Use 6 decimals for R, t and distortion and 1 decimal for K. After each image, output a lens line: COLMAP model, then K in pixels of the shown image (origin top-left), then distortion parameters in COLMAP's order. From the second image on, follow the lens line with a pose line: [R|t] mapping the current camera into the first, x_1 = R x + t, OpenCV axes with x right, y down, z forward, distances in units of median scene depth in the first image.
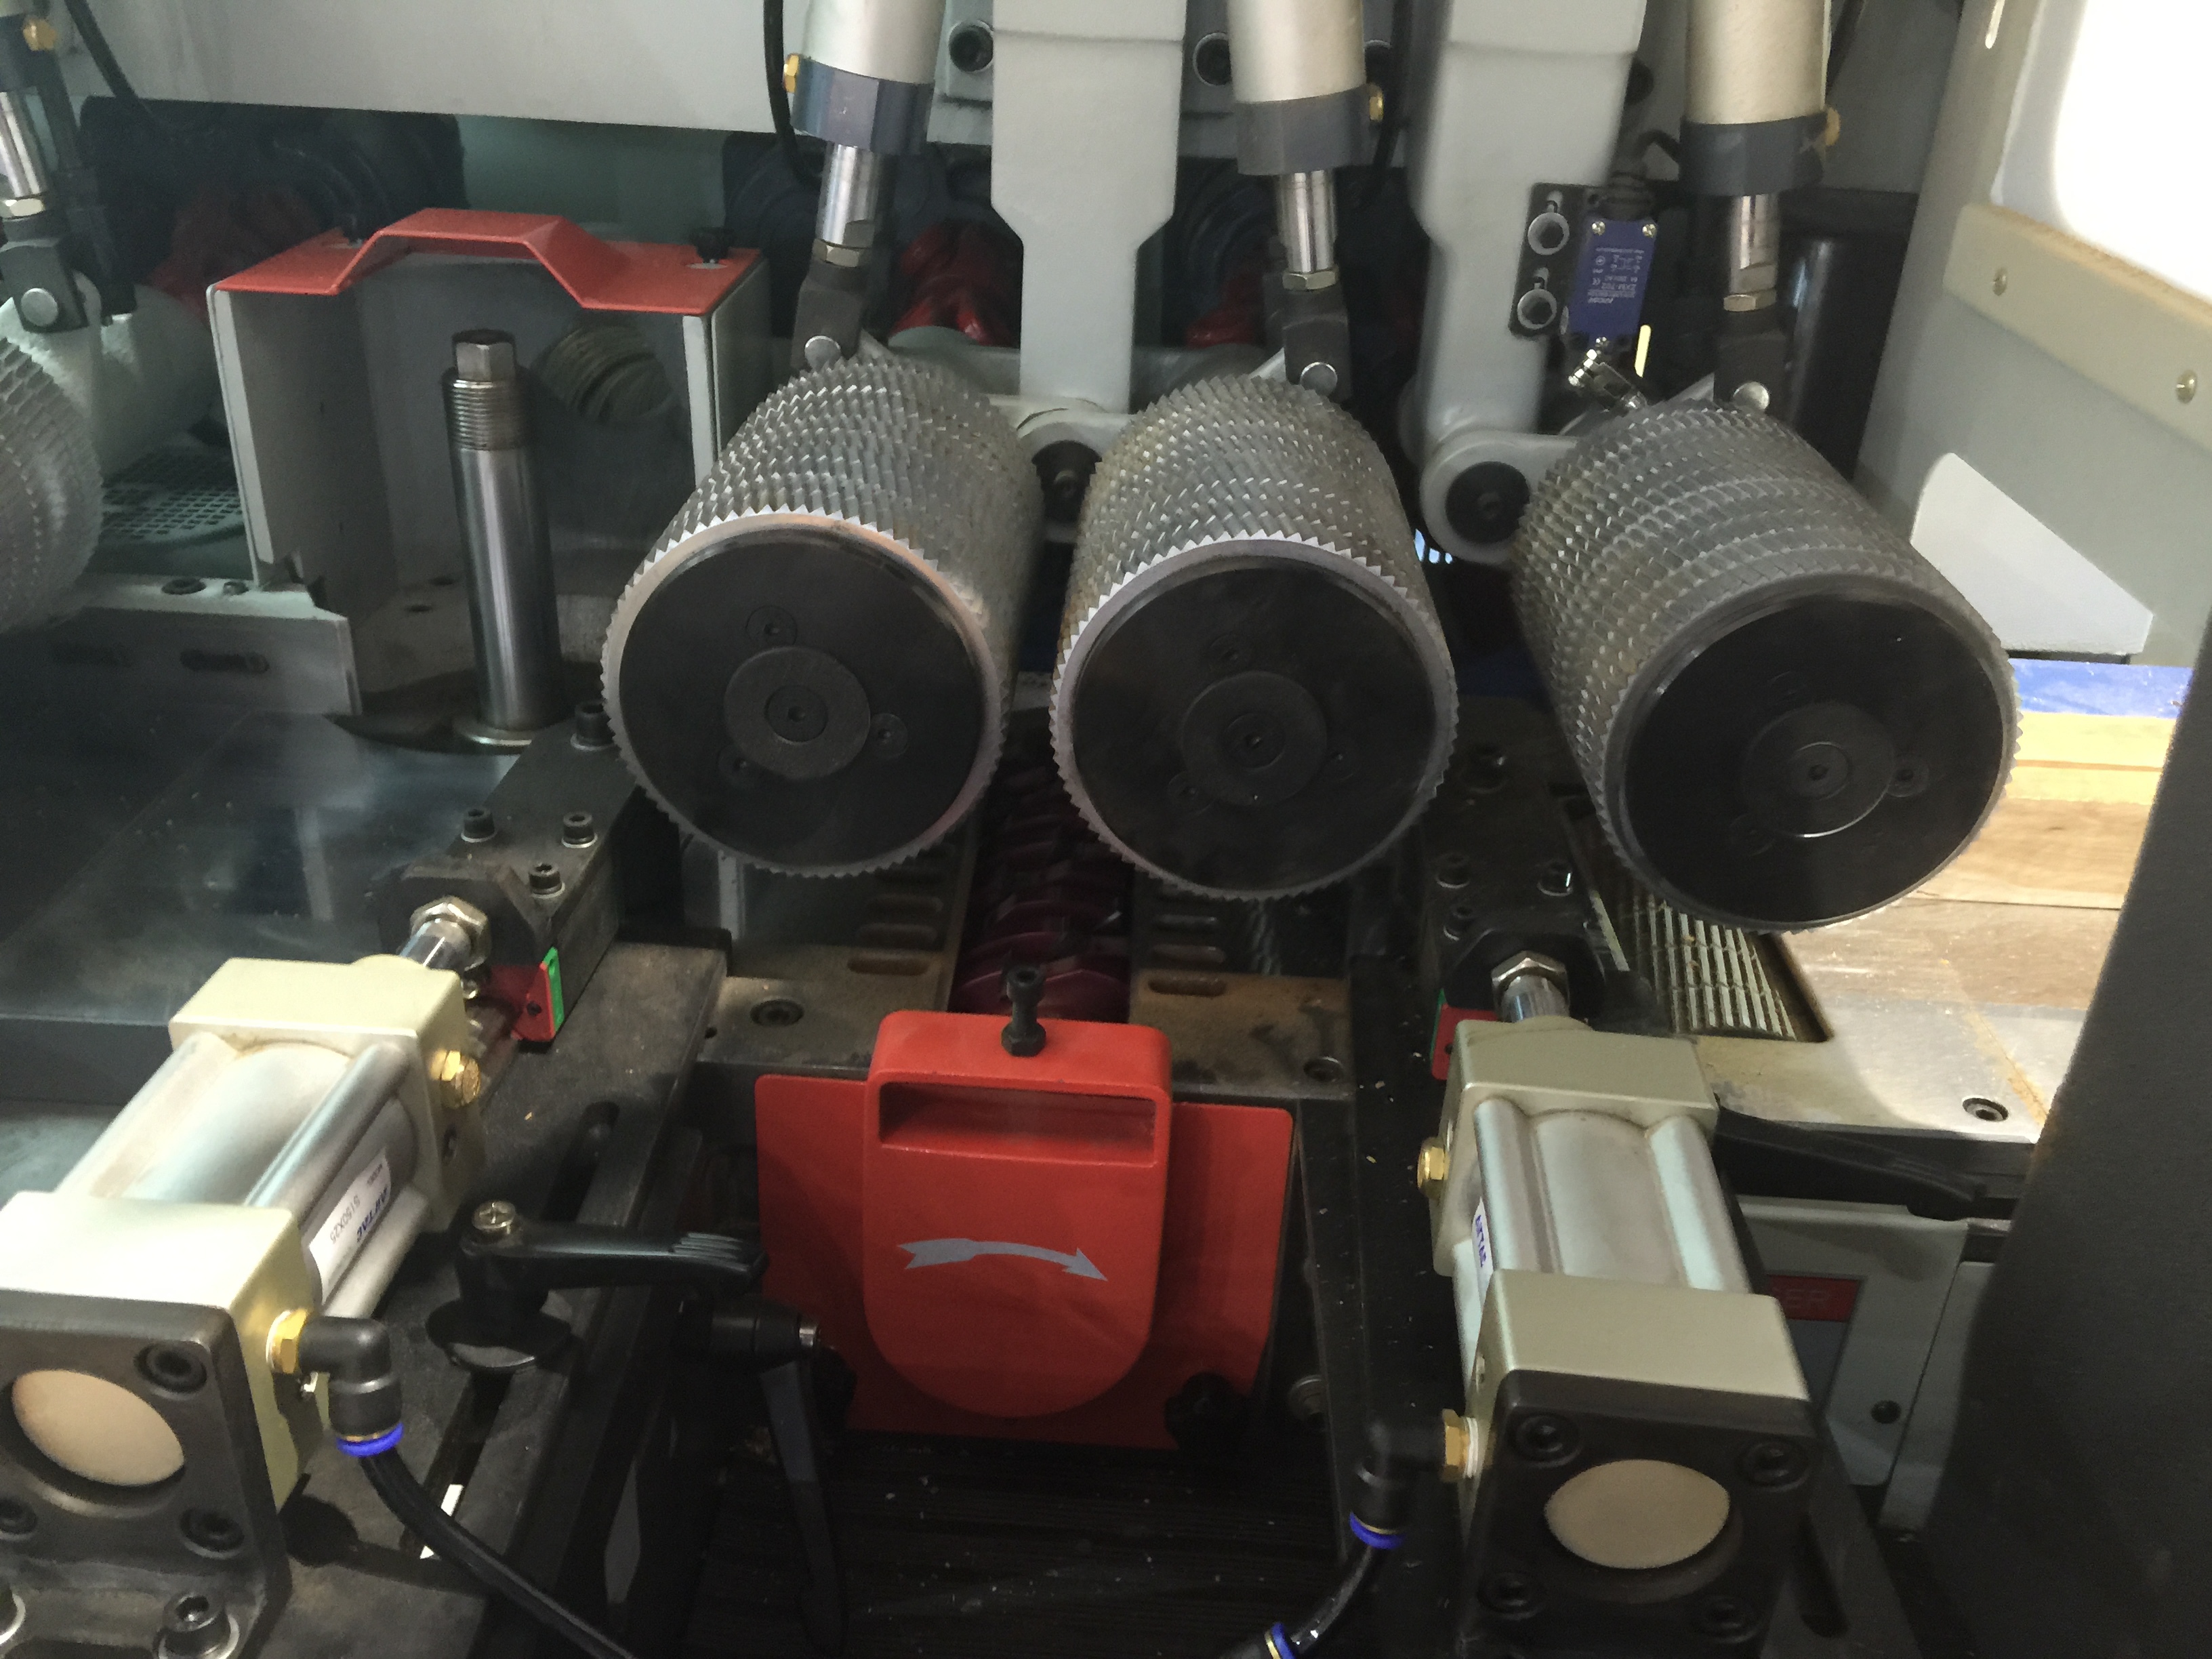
lens RADIAL K [[1904.0, 0, 1097.8], [0, 1904.0, 812.6], [0, 0, 1]] dist [0.045690, -0.024148]
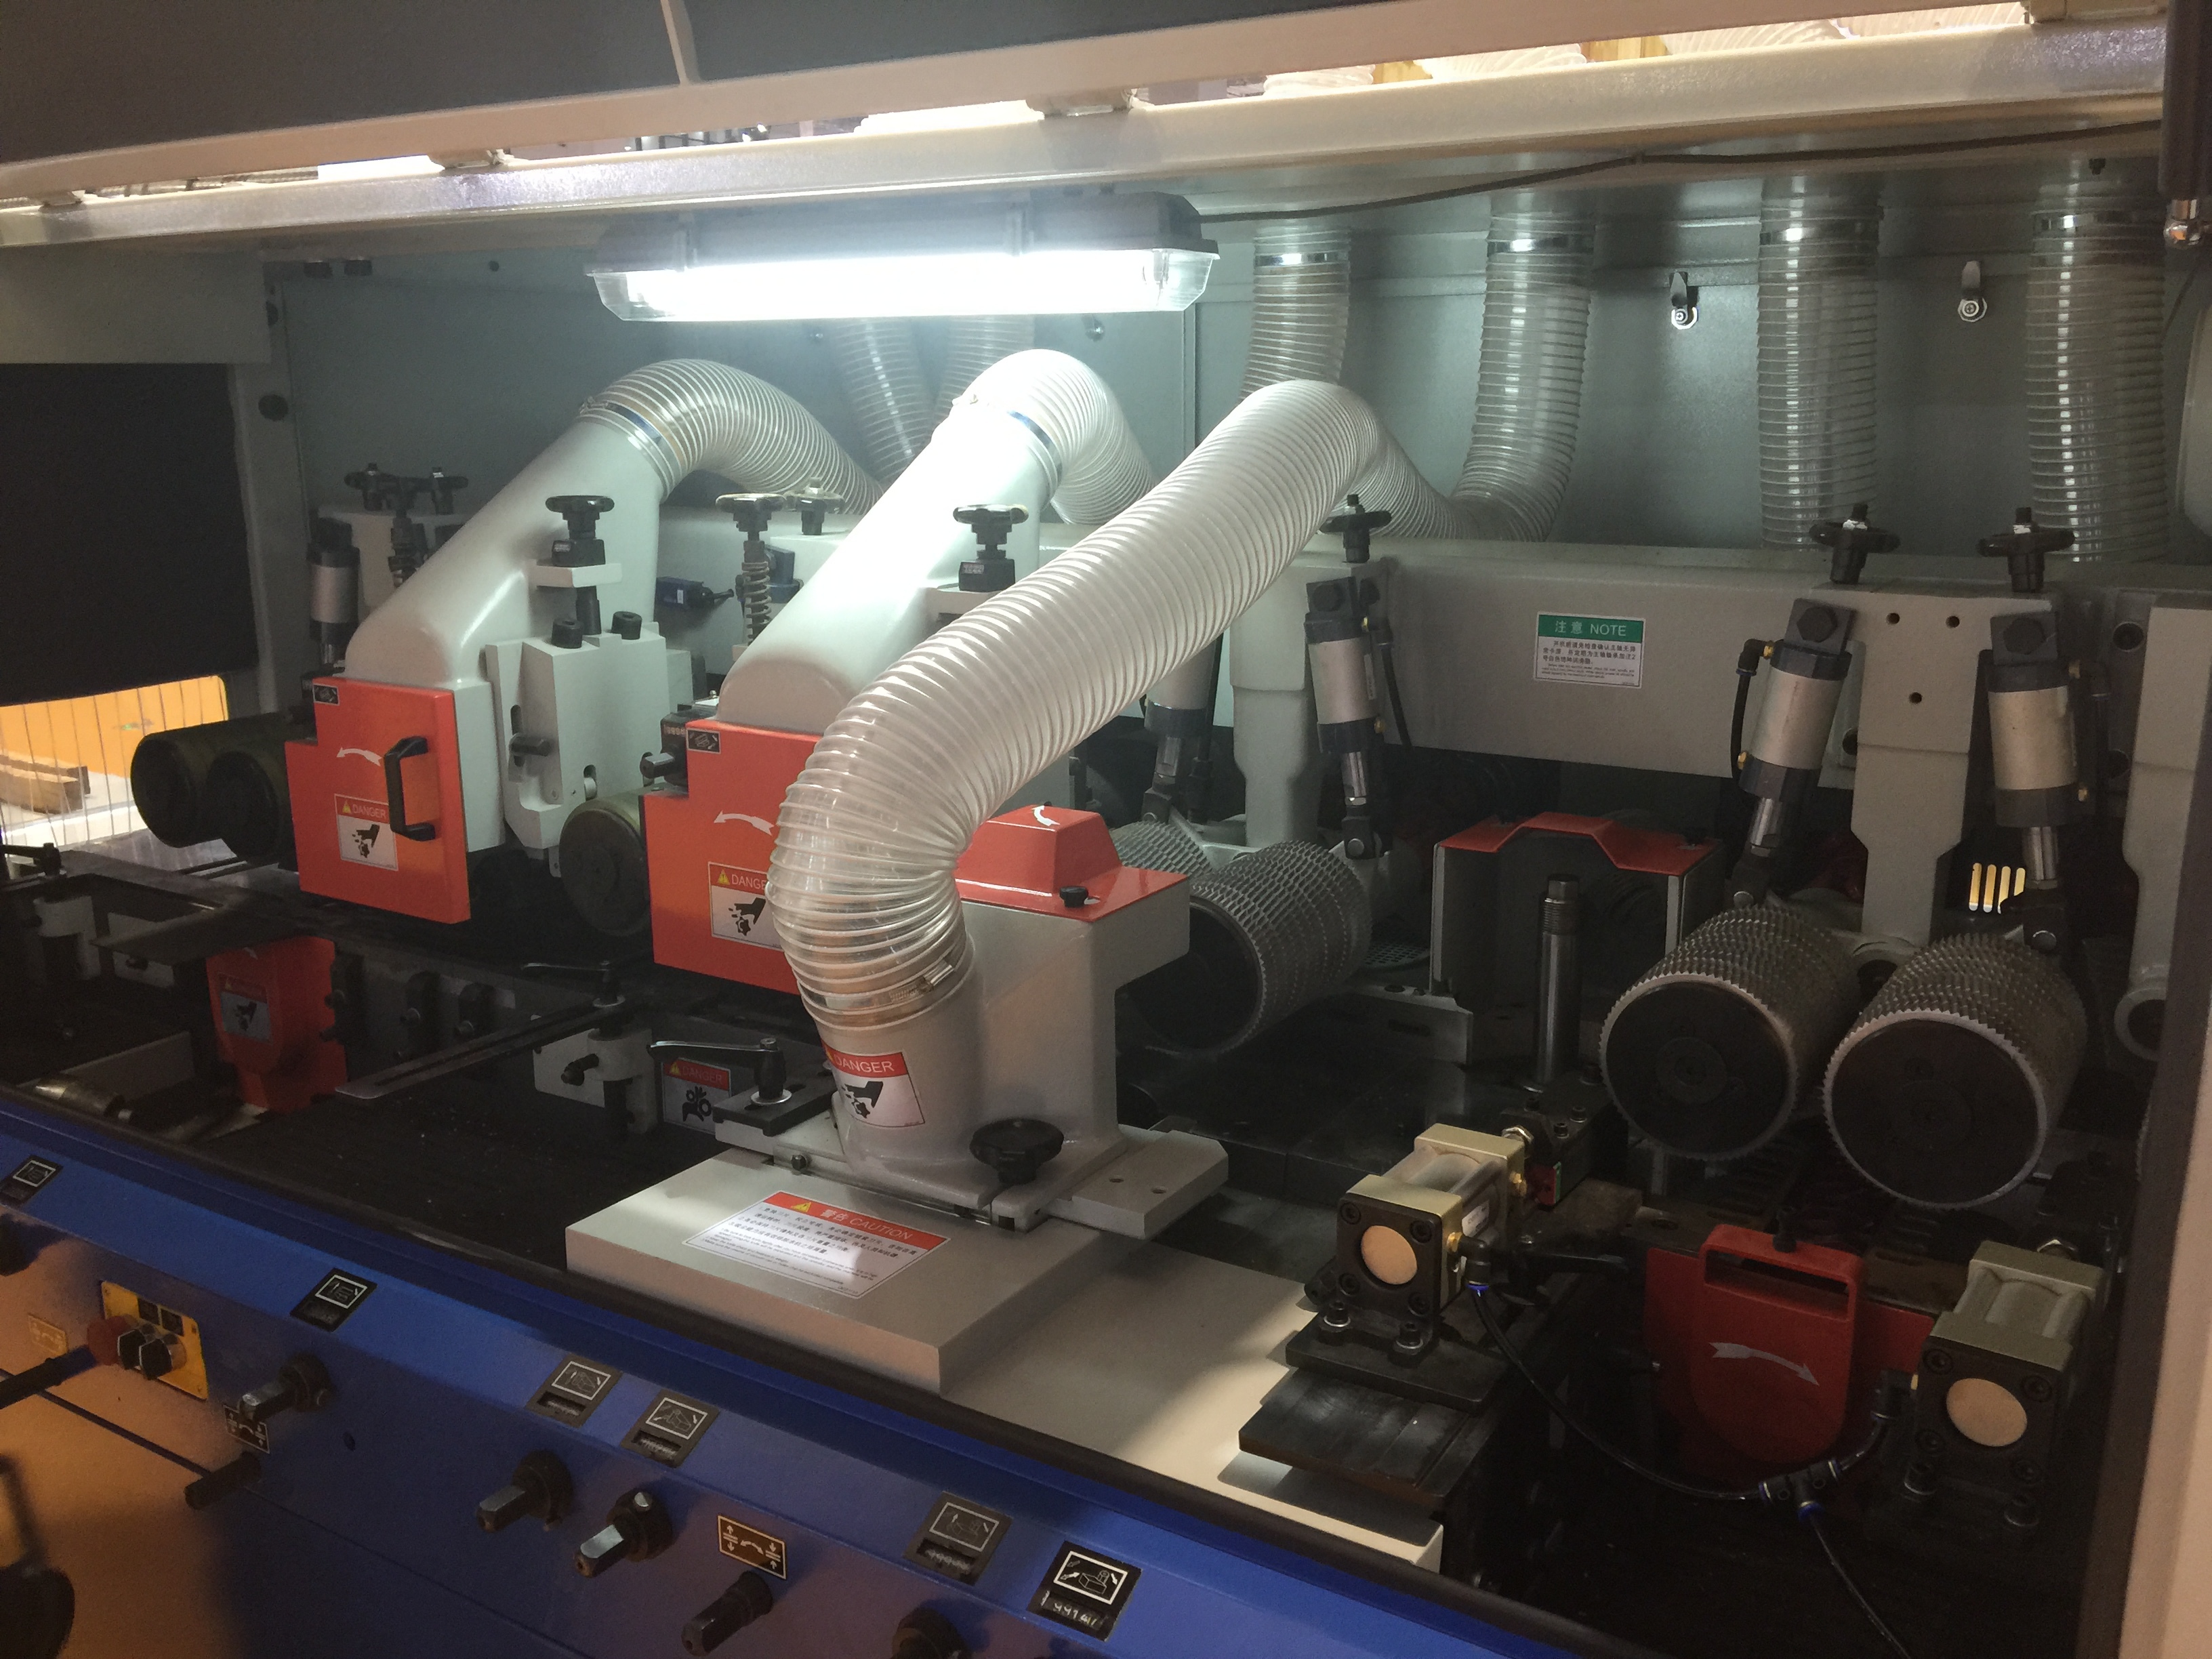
lens RADIAL K [[1904.0, 0, 1122.1], [0, 1904.0, 821.8], [0, 0, 1]] dist [0.045690, -0.024148]
pose [[0.868574, 0.067863, -0.490891, 0.245806], [-0.189470, 0.960795, -0.202422, 0.180692], [0.457909, 0.268828, 0.847379, -0.893656]]
